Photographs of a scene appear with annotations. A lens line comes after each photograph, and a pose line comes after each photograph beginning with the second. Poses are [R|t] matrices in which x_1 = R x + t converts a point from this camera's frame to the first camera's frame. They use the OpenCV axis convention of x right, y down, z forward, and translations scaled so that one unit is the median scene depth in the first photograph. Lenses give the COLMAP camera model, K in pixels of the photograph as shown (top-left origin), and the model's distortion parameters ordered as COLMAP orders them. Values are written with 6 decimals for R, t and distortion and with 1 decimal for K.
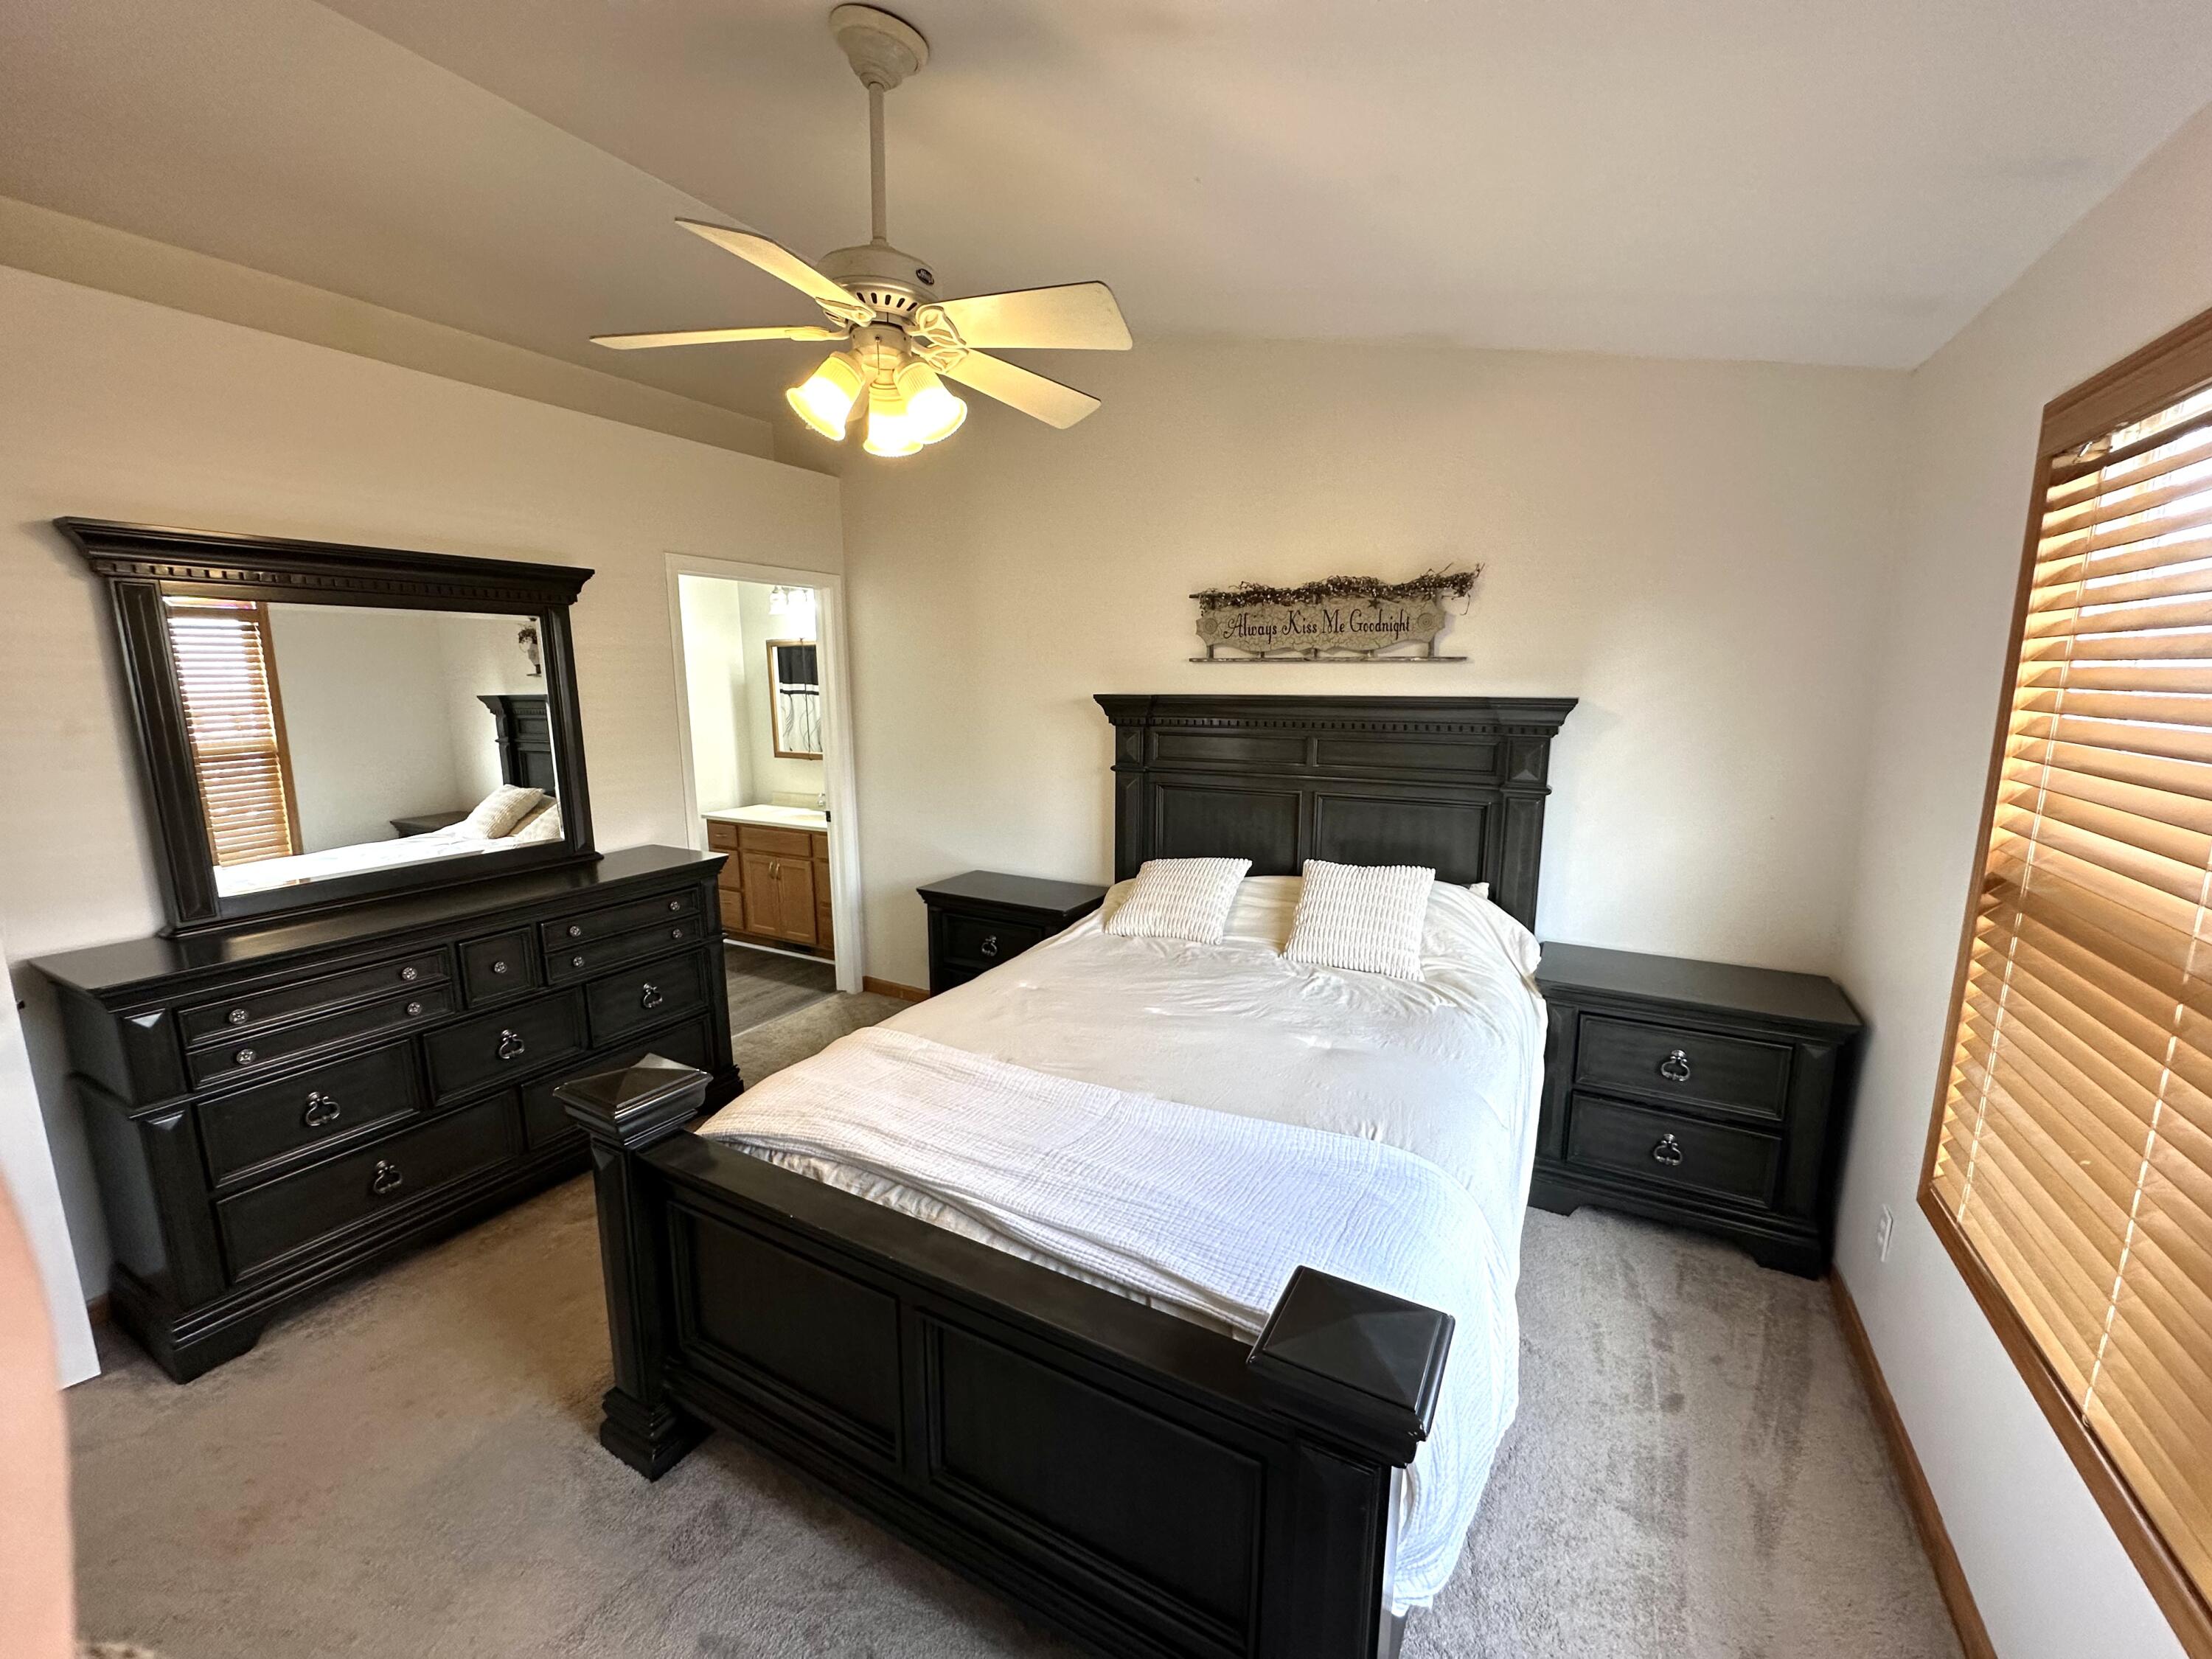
lens RADIAL K [[882.6, 0, 1096.8], [0, 882.6, 834.5], [0, 0, 1]] dist [-0.003374, -0.000555]
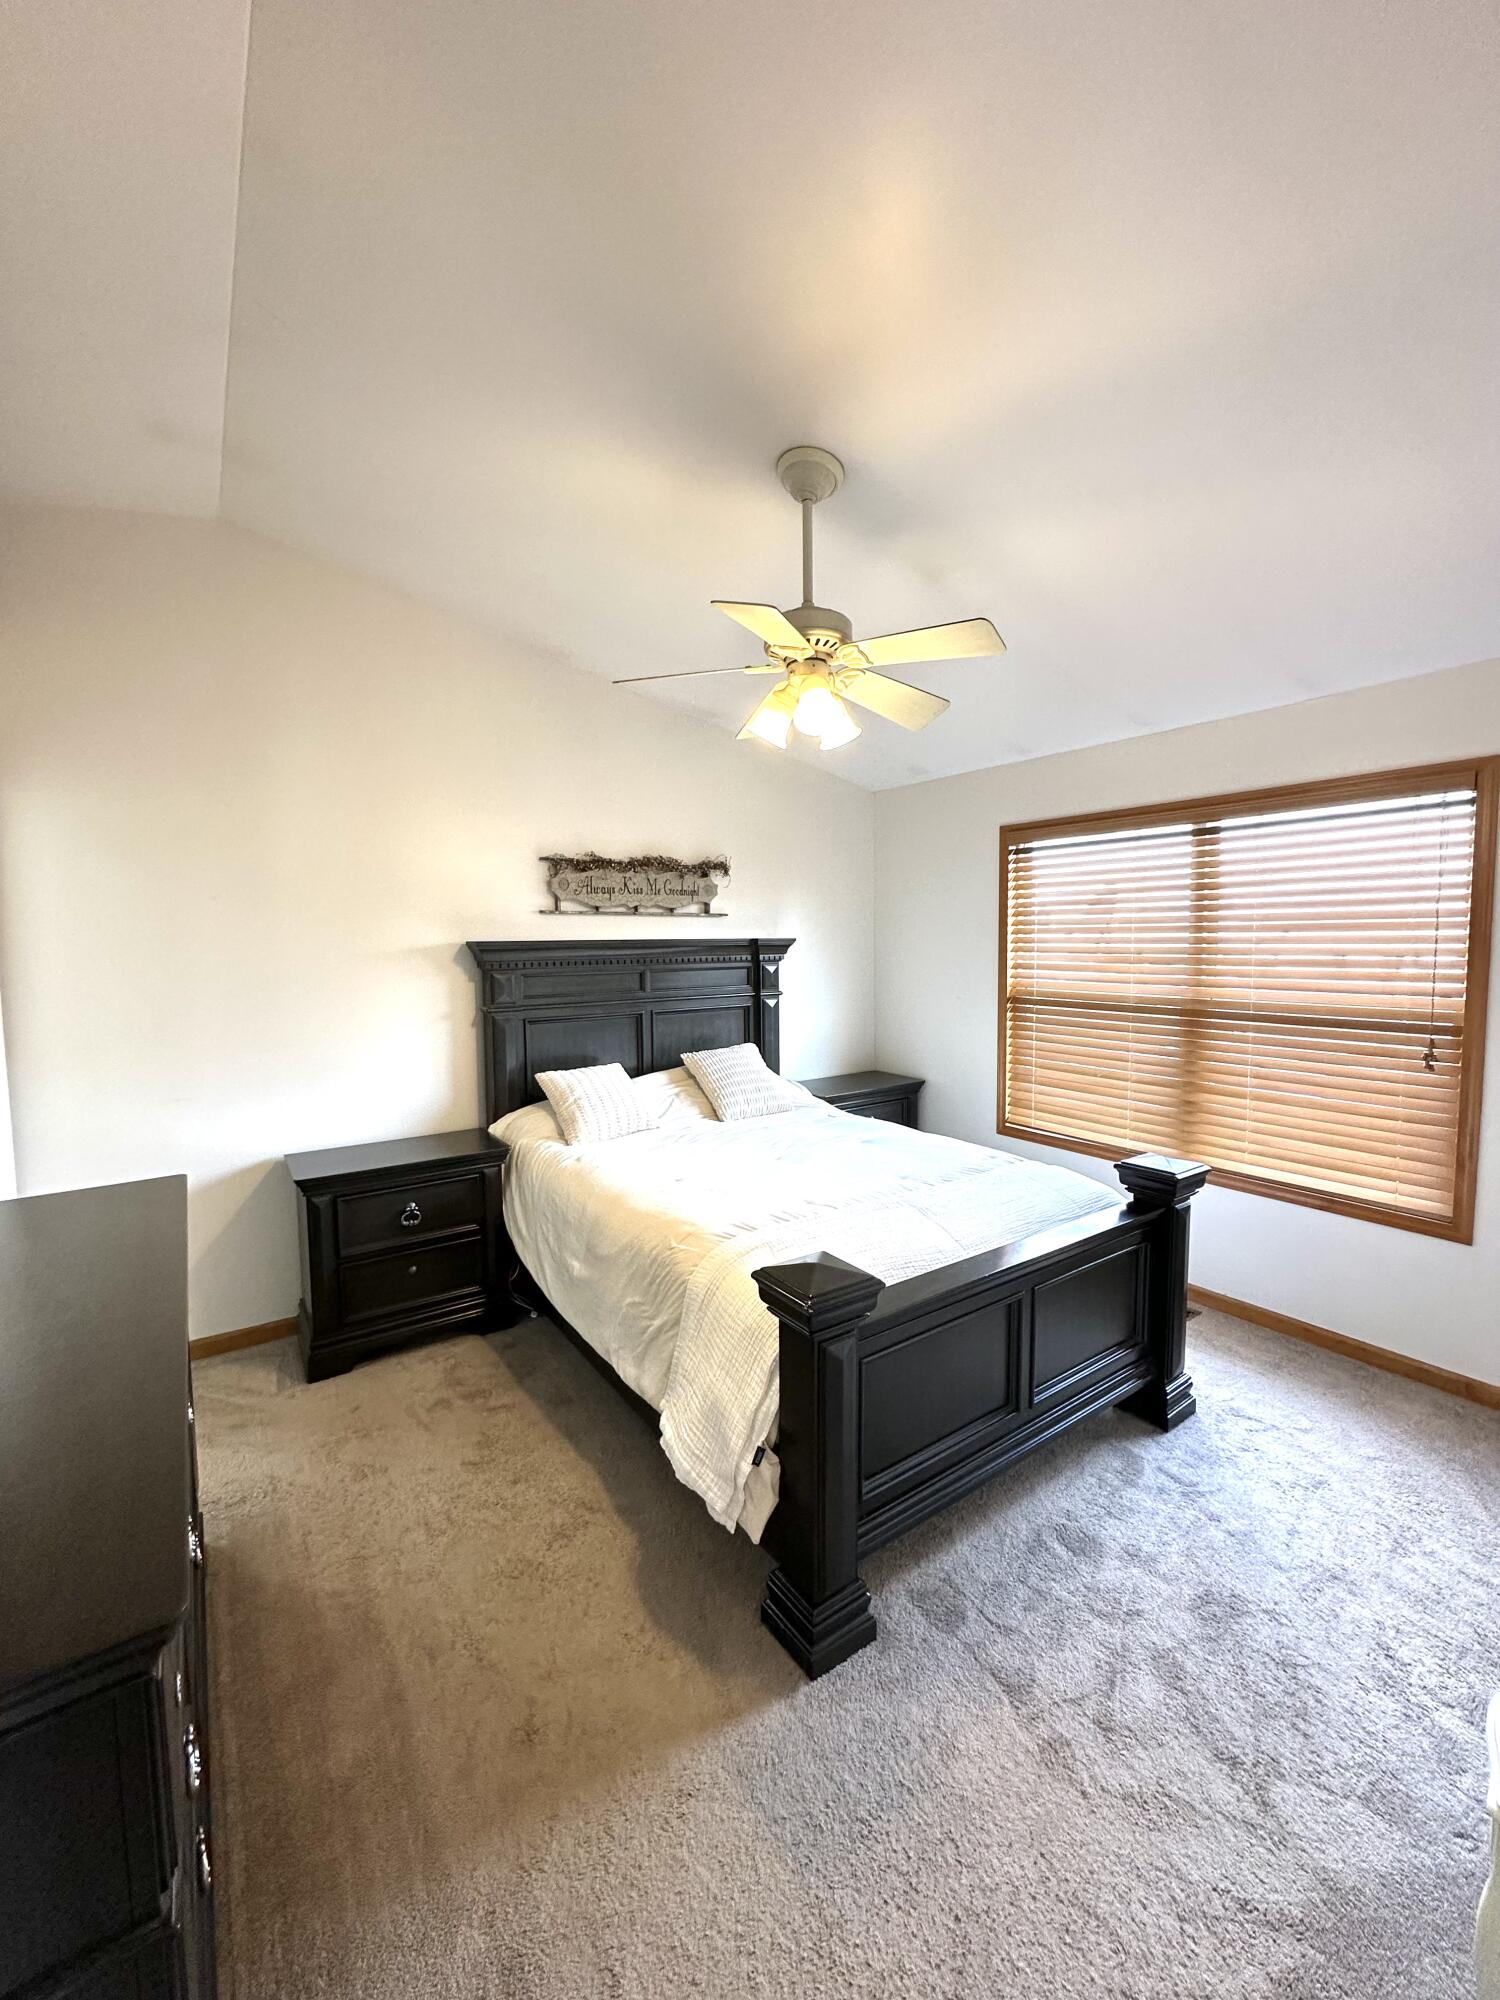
lens RADIAL K [[798.0, 0, 737.6], [0, 798.0, 999.2], [0, 0, 1]] dist [-0.003374, -0.000555]
pose [[0.443342, -0.071271, 0.893514, -0.810054], [0.164994, 0.986289, -0.003195, -0.039447], [-0.881036, 0.148841, 0.449023, 0.339830]]
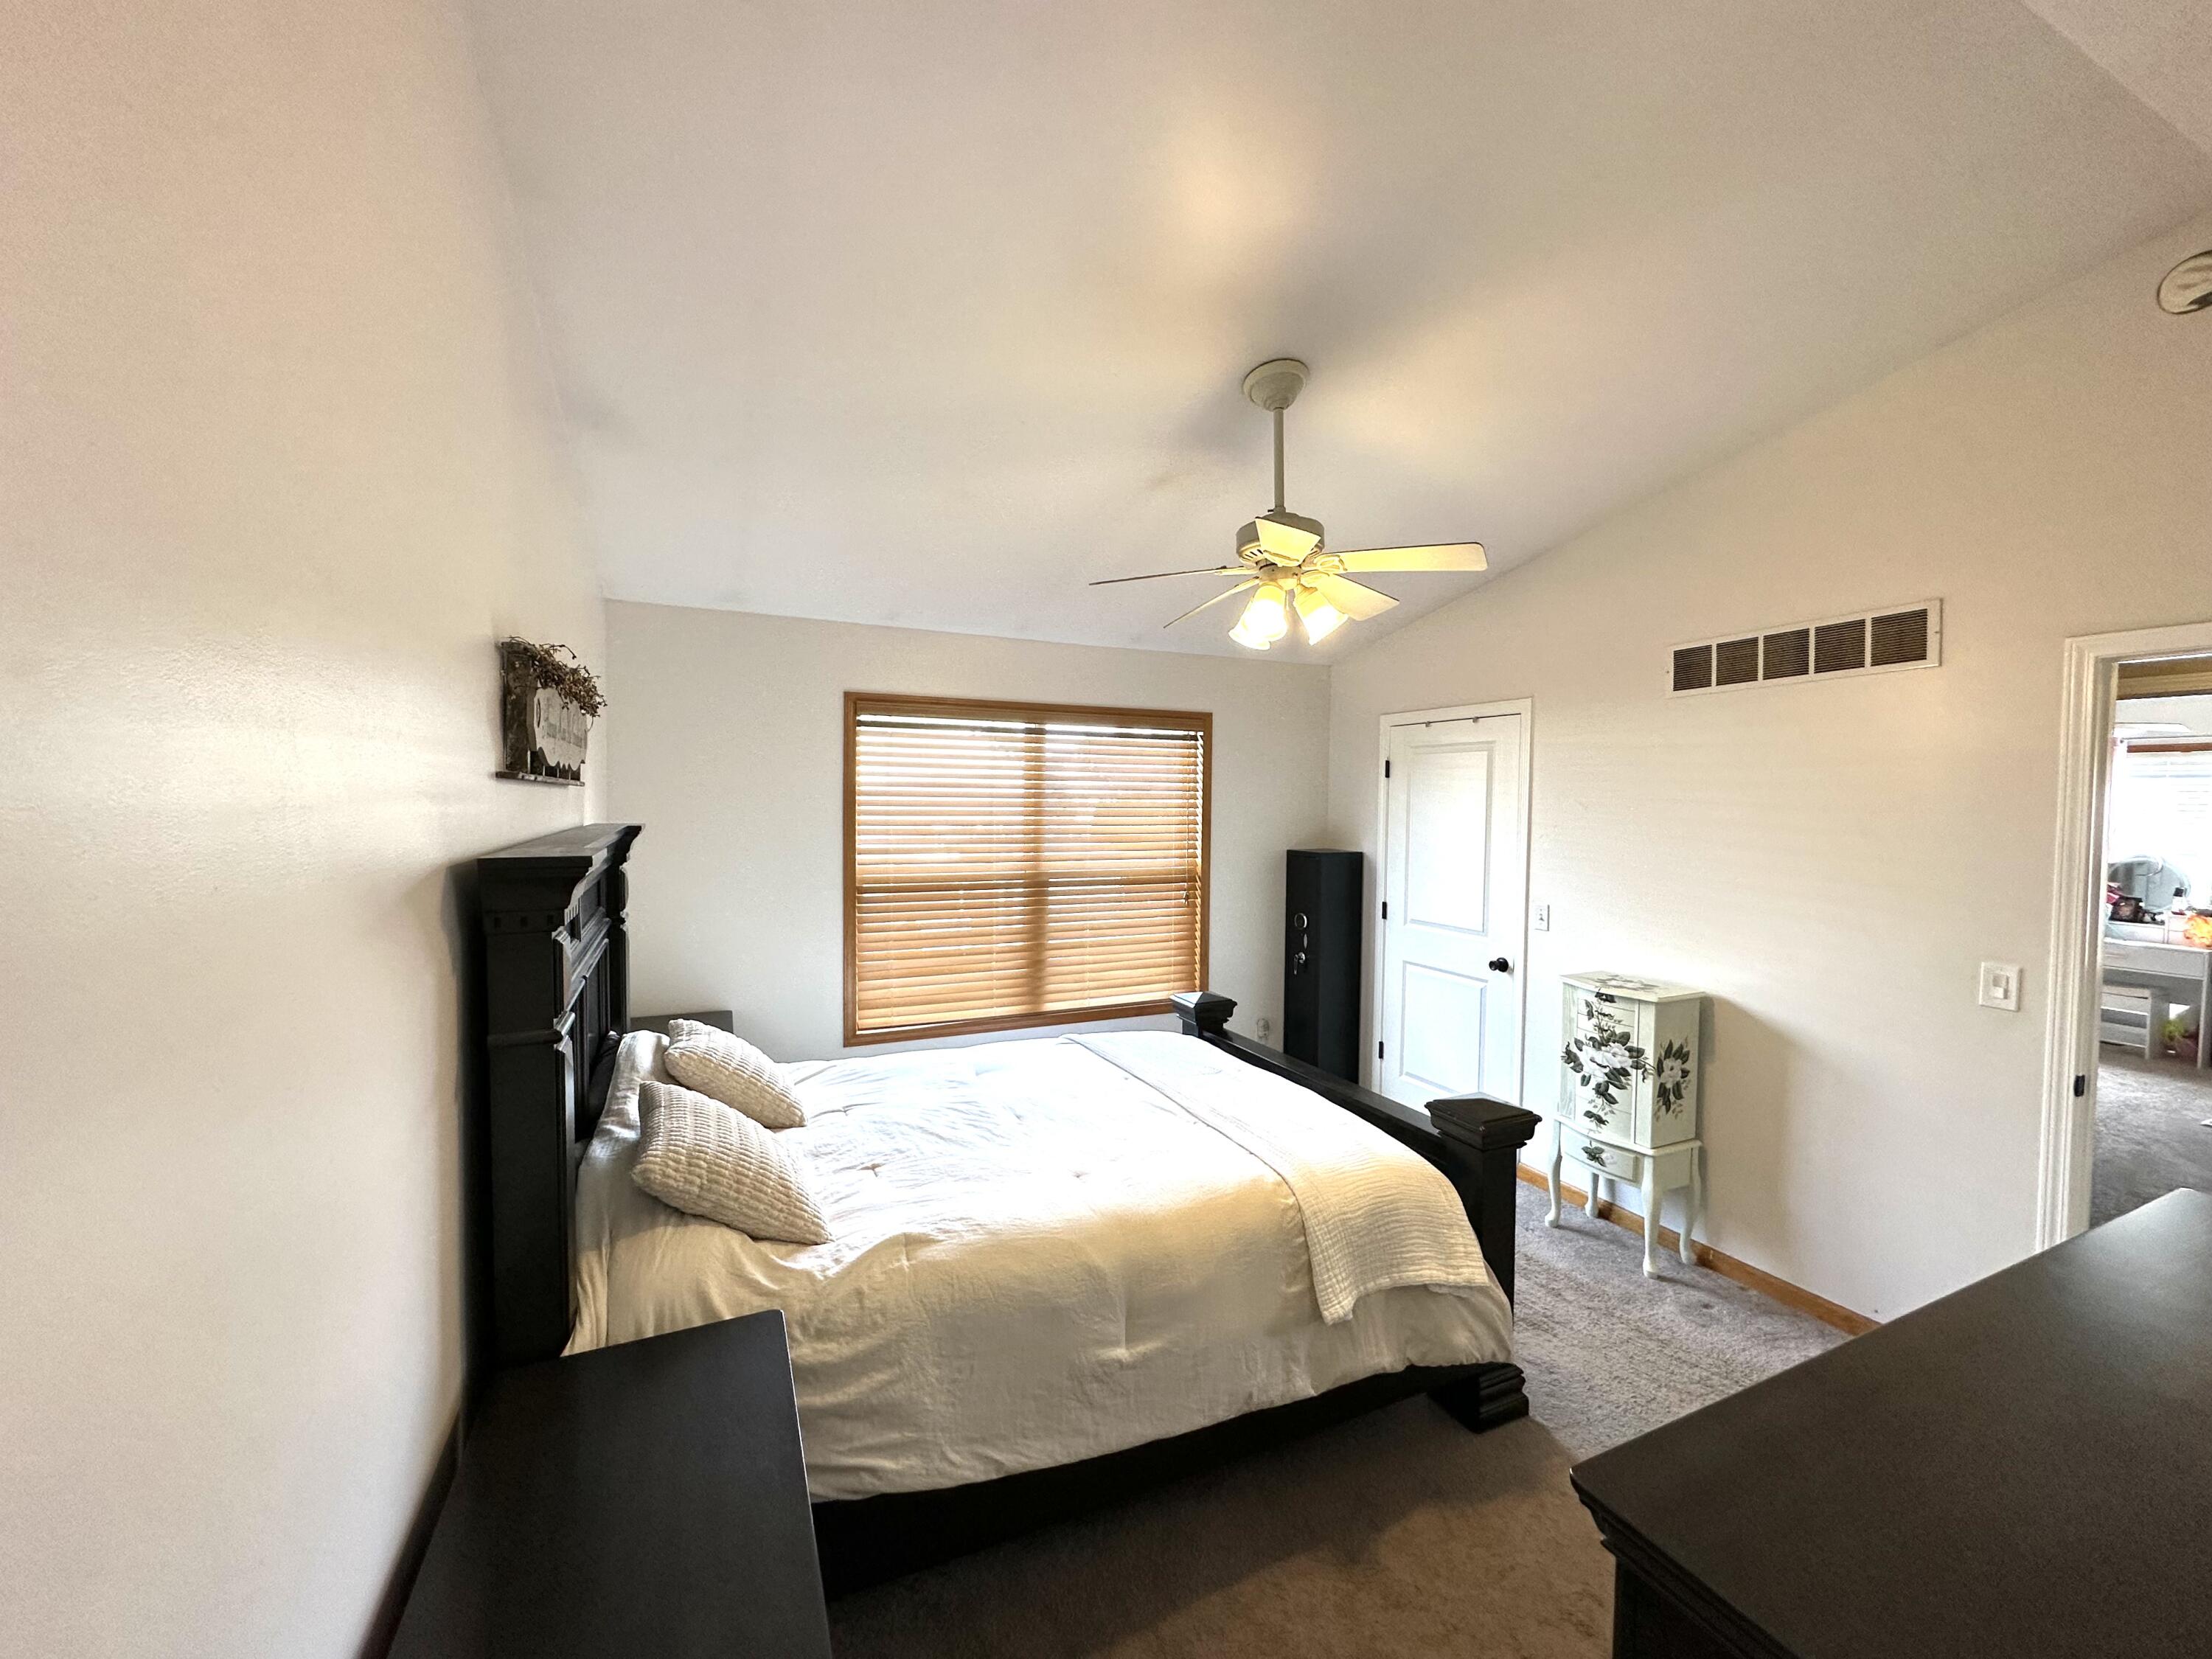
lens RADIAL K [[882.6, 0, 1106.0], [0, 882.6, 830.7], [0, 0, 1]] dist [-0.003374, -0.000555]
pose [[-0.811478, -0.025026, 0.583847, -0.484771], [0.093538, 0.980639, 0.172041, -0.234981], [-0.576849, 0.194220, -0.793425, 1.304333]]
